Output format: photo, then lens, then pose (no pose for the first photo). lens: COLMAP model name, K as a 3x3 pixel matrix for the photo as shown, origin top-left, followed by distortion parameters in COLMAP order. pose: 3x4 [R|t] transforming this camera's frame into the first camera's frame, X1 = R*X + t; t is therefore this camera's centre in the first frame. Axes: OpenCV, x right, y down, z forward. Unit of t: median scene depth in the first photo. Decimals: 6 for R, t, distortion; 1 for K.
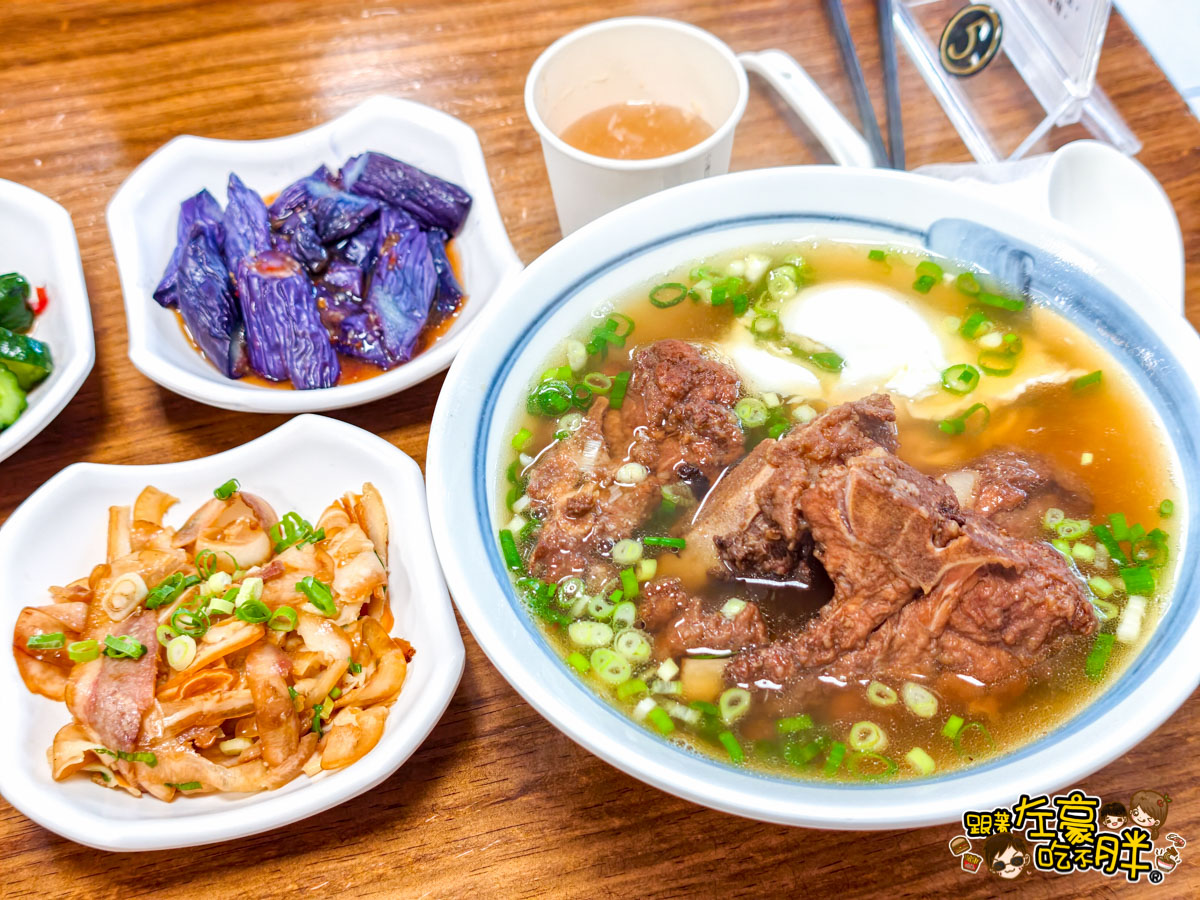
lens RADIAL K [[1667.4, 0, 599.1], [0, 1667.4, 452.3], [0, 0, 1]] dist [0.122037, 0.000000]
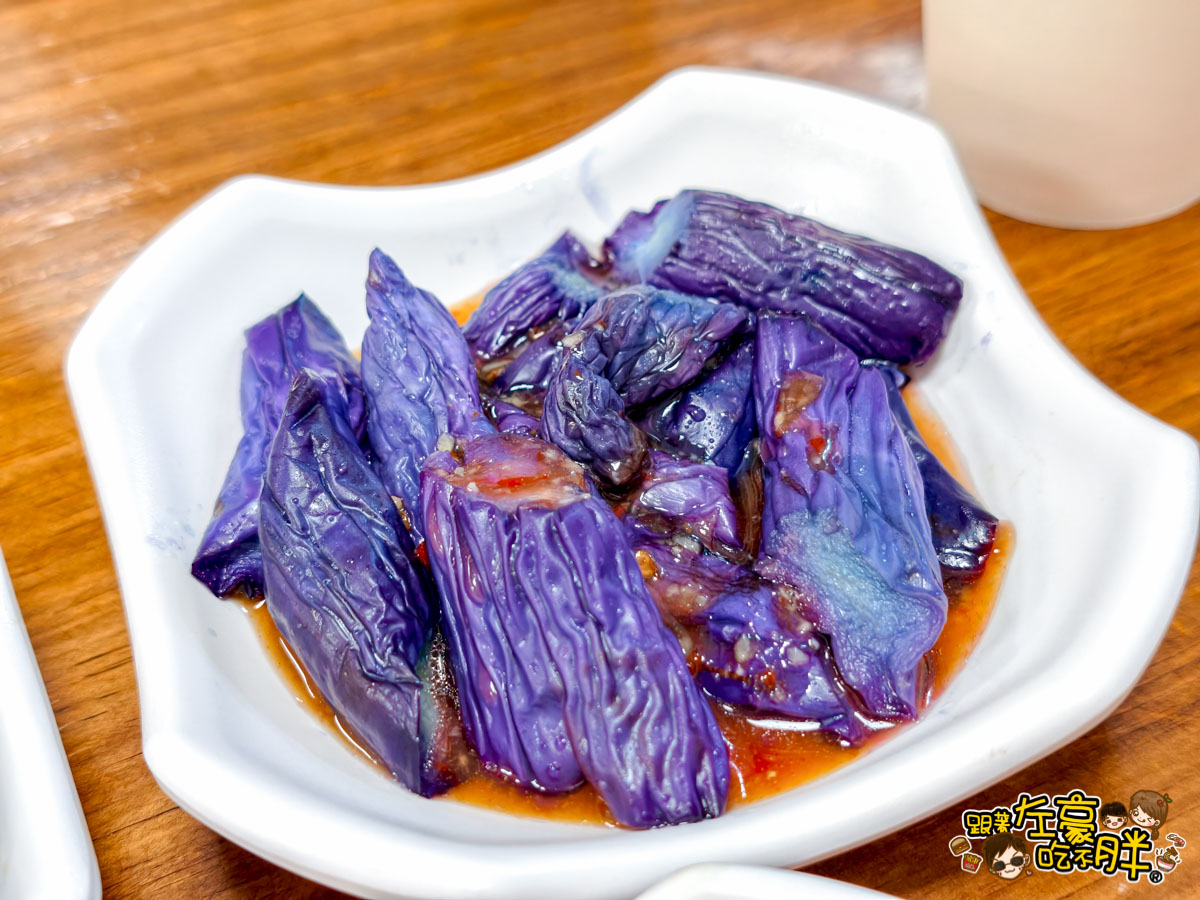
lens RADIAL K [[1667.4, 0, 602.4], [0, 1667.4, 450.4], [0, 0, 1]] dist [0.122037, 0.000000]
pose [[0.997813, -0.047969, 0.045473, -0.188754], [0.052431, 0.993338, -0.102619, -0.075865], [-0.040248, 0.104779, 0.993681, 0.616715]]
